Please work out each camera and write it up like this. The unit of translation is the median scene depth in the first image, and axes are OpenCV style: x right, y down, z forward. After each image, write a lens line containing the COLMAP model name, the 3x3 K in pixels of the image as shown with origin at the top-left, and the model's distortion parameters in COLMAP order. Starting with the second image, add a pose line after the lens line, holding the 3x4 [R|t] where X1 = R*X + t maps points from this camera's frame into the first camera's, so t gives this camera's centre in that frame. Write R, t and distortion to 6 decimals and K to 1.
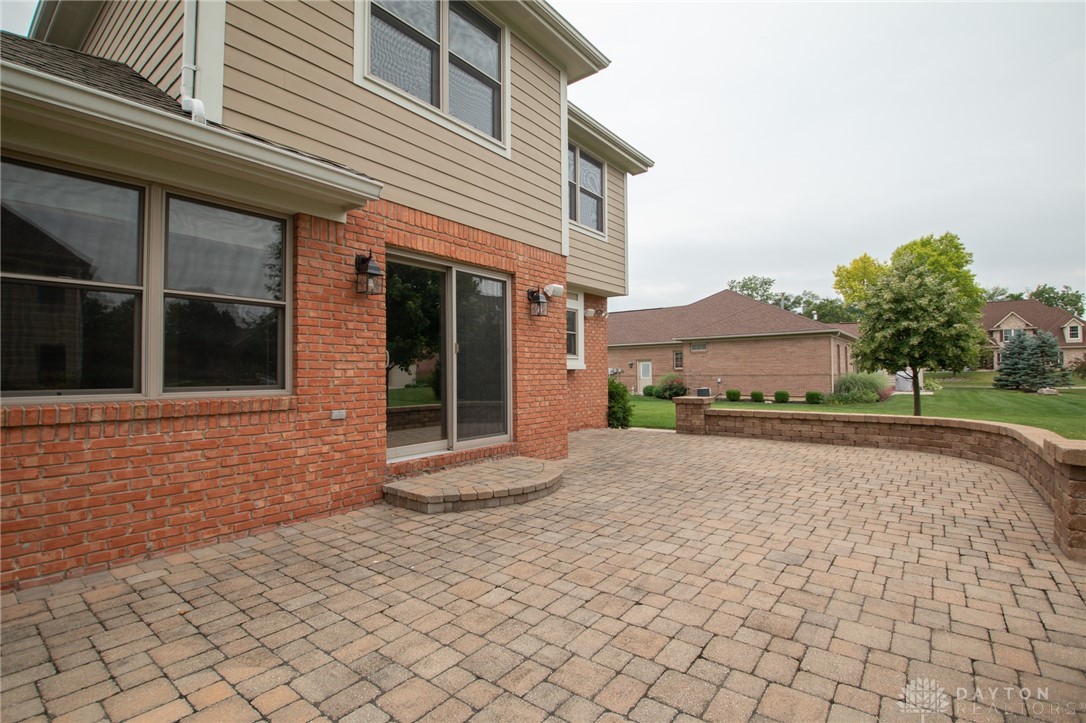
lens RADIAL K [[504.1, 0, 539.8], [0, 504.1, 360.0], [0, 0, 1]] dist [0.001998, -0.008686]
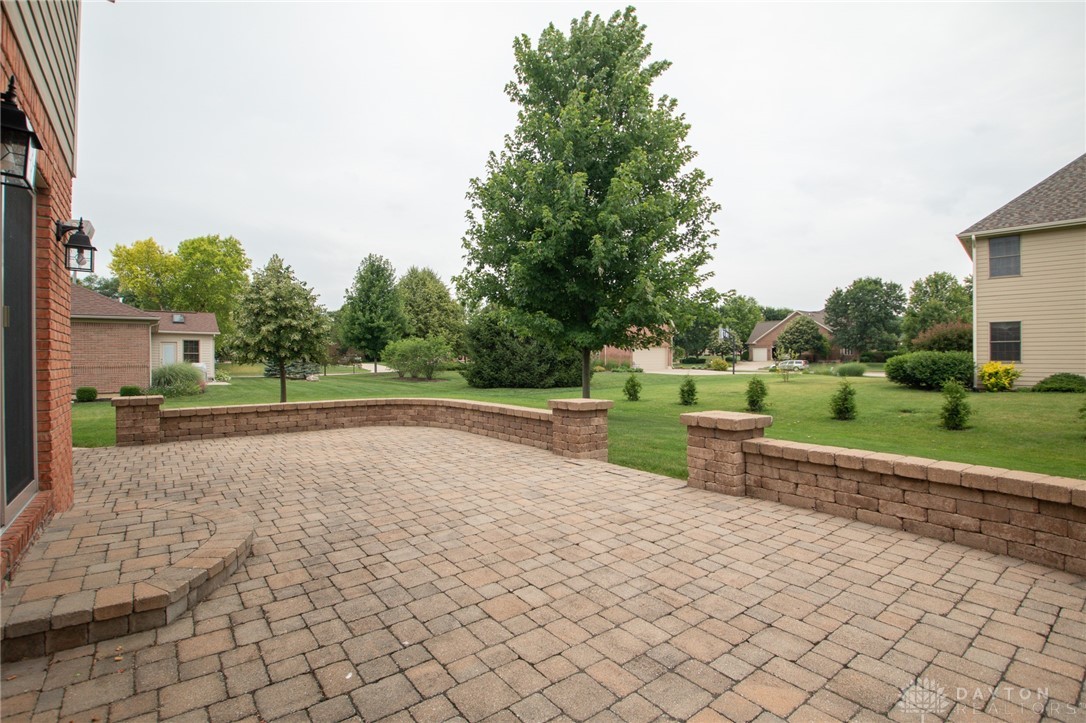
lens RADIAL K [[504.1, 0, 545.1], [0, 504.1, 356.6], [0, 0, 1]] dist [0.001998, -0.008686]
pose [[0.237748, 0.010108, 0.971274, -0.717337], [-0.019392, 0.999796, -0.005658, 0.010039], [-0.971133, -0.017490, 0.237895, 0.524625]]
